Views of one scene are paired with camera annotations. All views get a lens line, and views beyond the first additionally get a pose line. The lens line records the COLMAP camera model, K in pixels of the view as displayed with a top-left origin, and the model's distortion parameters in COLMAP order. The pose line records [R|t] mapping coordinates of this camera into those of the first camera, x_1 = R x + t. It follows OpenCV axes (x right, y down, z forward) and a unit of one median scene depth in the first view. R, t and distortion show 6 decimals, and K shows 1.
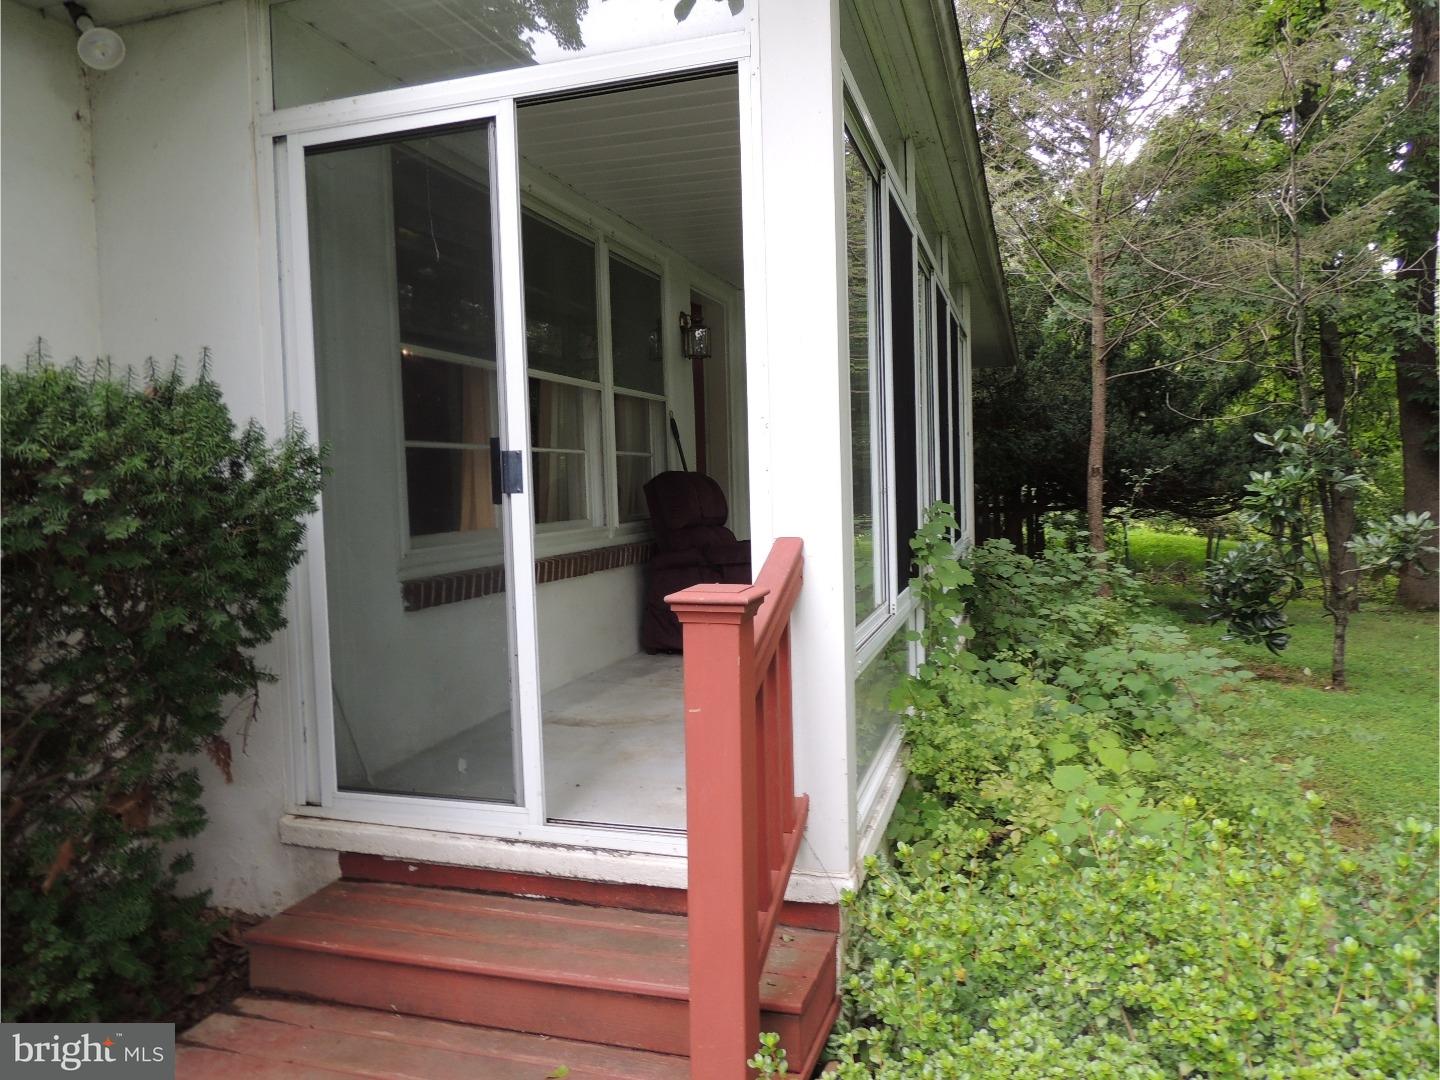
lens RADIAL K [[1030.3, 0, 718.5], [0, 1030.3, 535.5], [0, 0, 1]] dist [-0.030482, -0.014103]
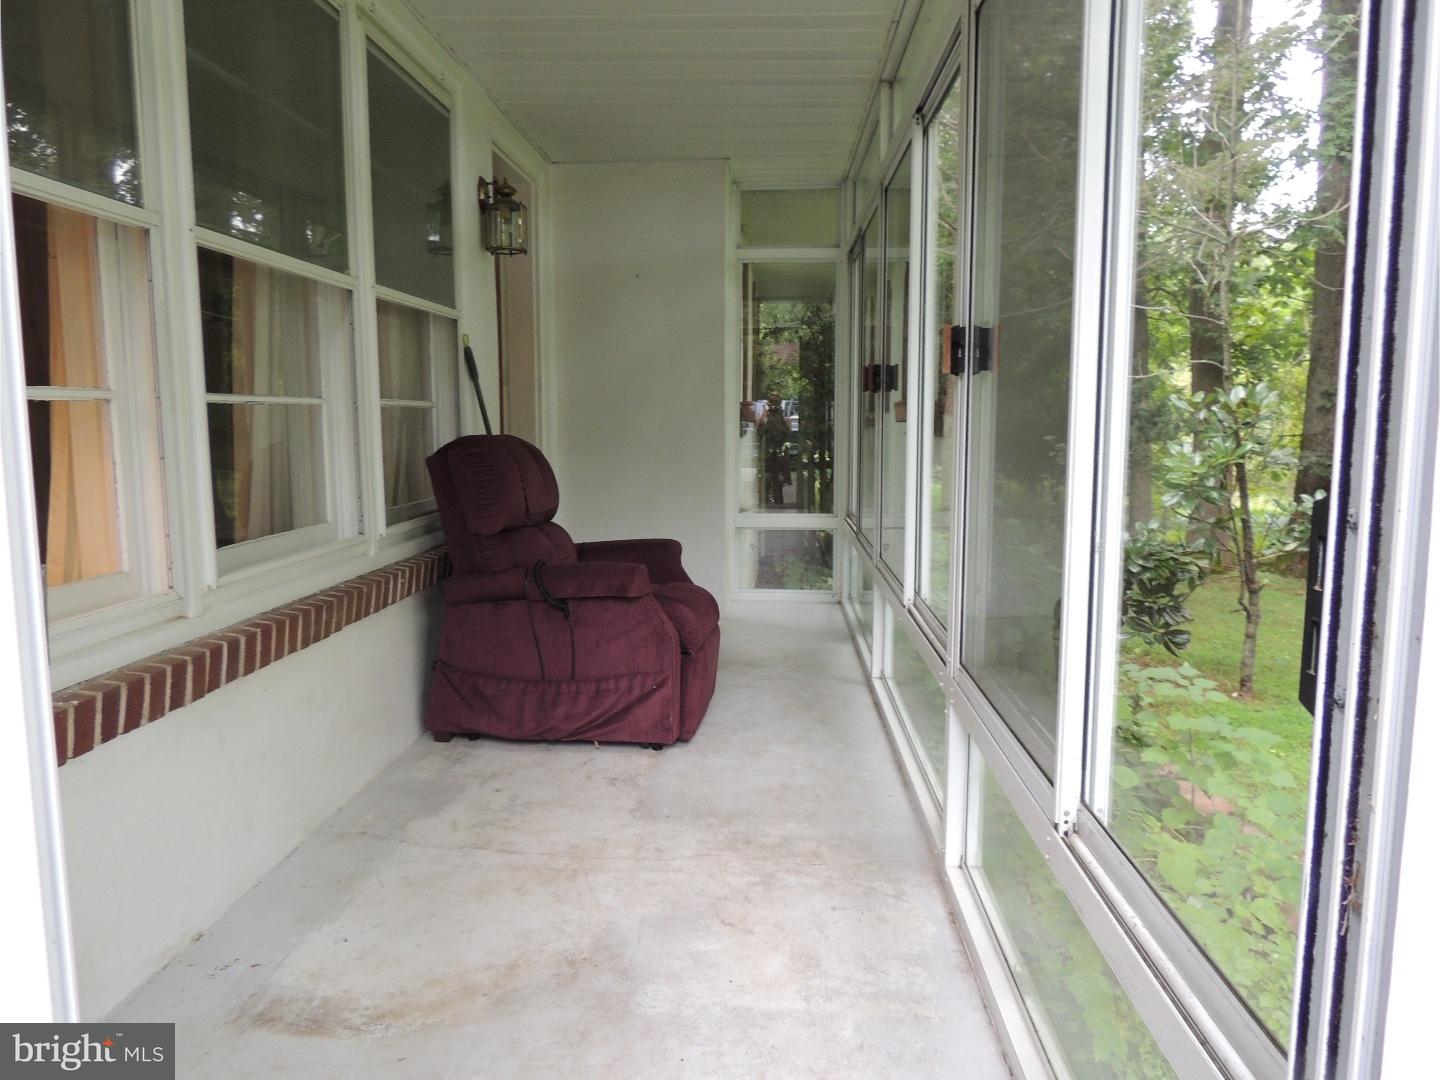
lens RADIAL K [[1030.3, 0, 715.1], [0, 1030.3, 548.5], [0, 0, 1]] dist [-0.030482, -0.014103]
pose [[0.971079, -0.002118, 0.238748, -0.049979], [-0.015687, 0.997234, 0.072652, -0.040557], [-0.238241, -0.074297, 0.968360, 0.365005]]
